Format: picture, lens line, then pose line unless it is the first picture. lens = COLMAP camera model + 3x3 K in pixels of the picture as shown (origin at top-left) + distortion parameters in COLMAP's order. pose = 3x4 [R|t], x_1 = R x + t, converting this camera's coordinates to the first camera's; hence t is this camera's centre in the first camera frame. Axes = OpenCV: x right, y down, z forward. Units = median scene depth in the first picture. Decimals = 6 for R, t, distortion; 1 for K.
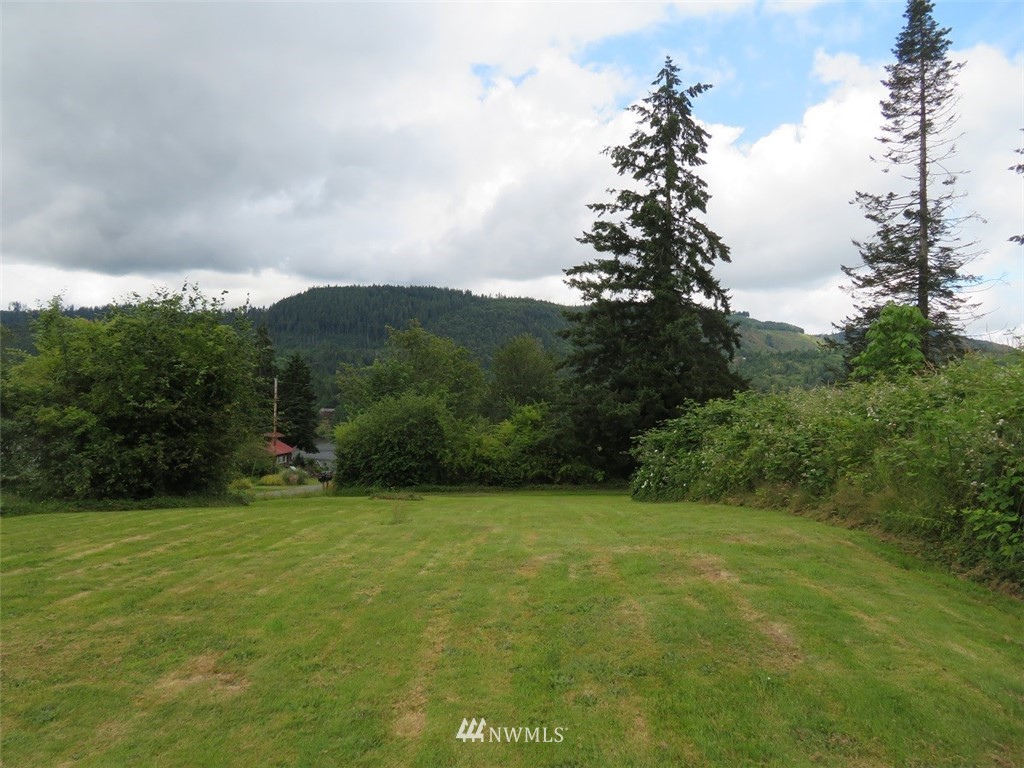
lens RADIAL K [[733.6, 0, 512.9], [0, 733.6, 384.2], [0, 0, 1]] dist [0.008286, 0.000098]
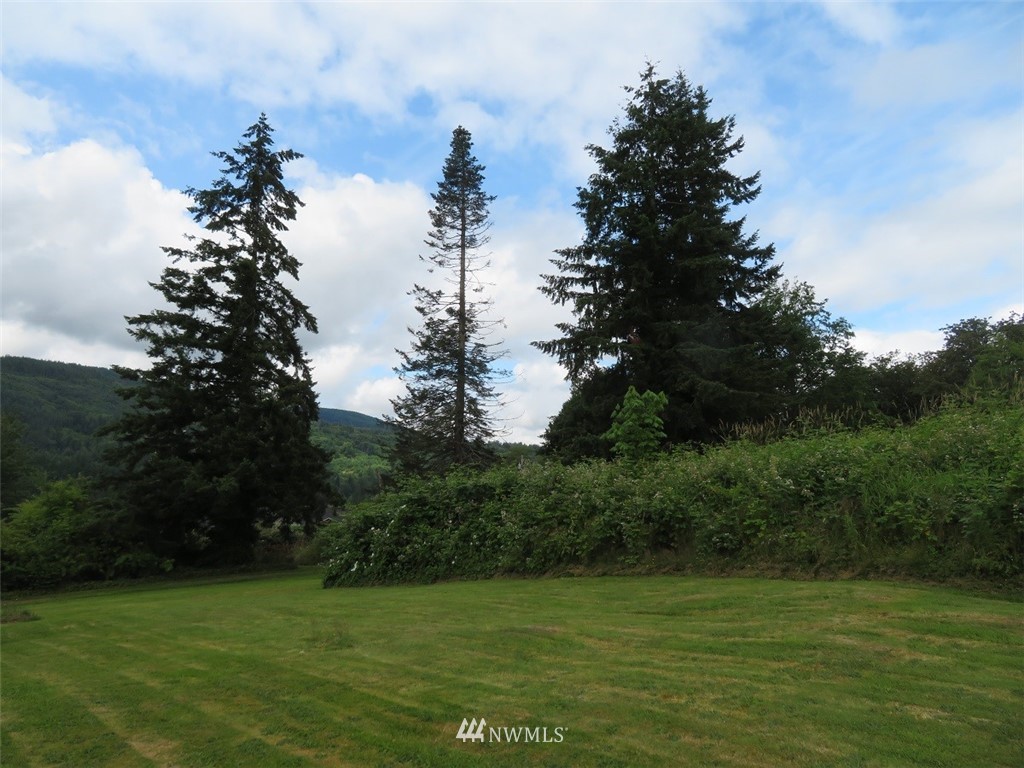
lens RADIAL K [[733.6, 0, 512.2], [0, 733.6, 384.3], [0, 0, 1]] dist [0.008286, 0.000098]
pose [[0.754126, 0.080666, 0.651756, -0.137825], [-0.014737, 0.994257, -0.106004, 0.002790], [-0.656564, 0.070335, 0.750984, 0.088530]]
